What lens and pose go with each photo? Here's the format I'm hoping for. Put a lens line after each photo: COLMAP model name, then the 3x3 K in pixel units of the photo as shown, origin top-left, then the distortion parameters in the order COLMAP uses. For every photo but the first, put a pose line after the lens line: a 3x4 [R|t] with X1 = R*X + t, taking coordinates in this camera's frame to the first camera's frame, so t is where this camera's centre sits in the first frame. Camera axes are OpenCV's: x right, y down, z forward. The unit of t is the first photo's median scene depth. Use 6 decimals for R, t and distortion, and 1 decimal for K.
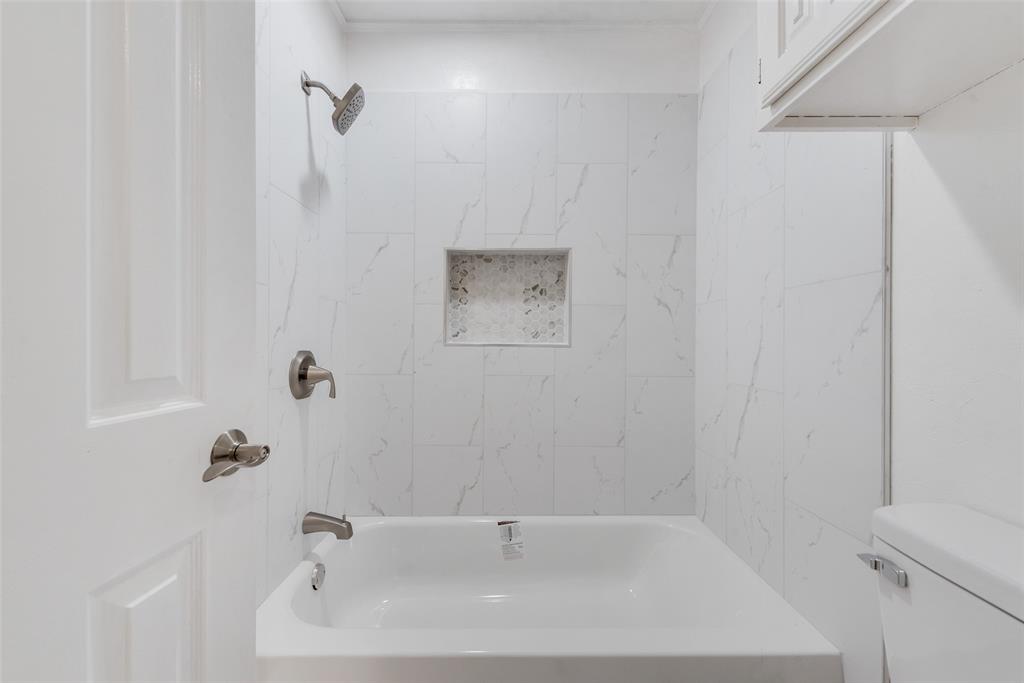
lens RADIAL K [[398.9, 0, 512.2], [0, 398.9, 341.2], [0, 0, 1]] dist [0.010476, -0.000273]
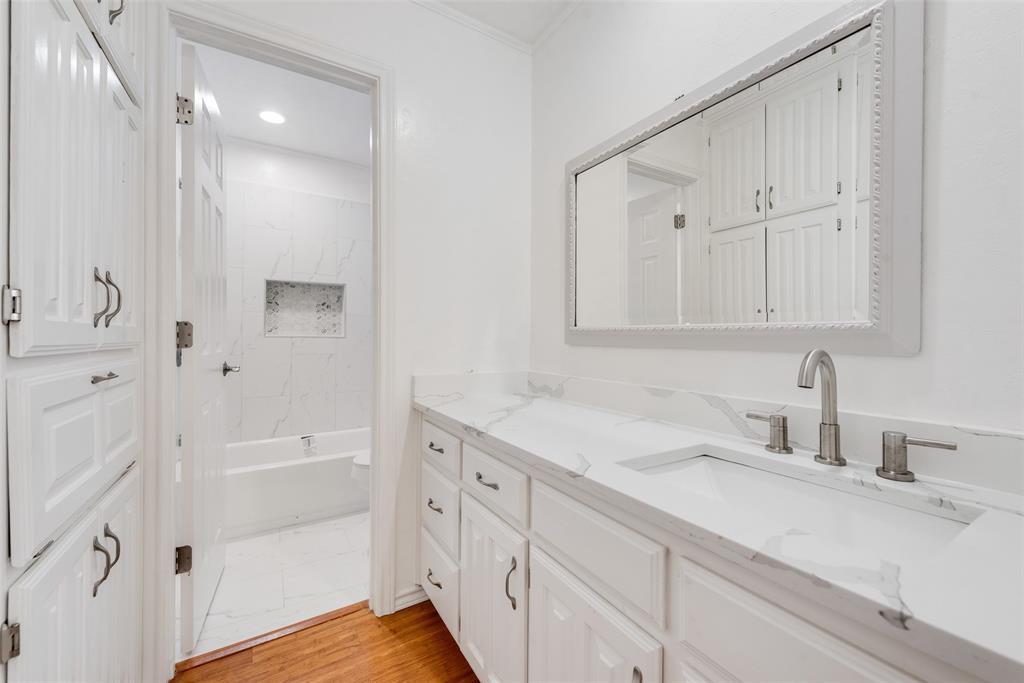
lens RADIAL K [[398.9, 0, 505.4], [0, 398.9, 339.5], [0, 0, 1]] dist [0.010476, -0.000273]
pose [[0.867971, -0.000353, 0.496615, -0.120532], [0.000919, 0.999999, -0.000897, 0.022202], [-0.496614, 0.001235, 0.867971, -0.903188]]
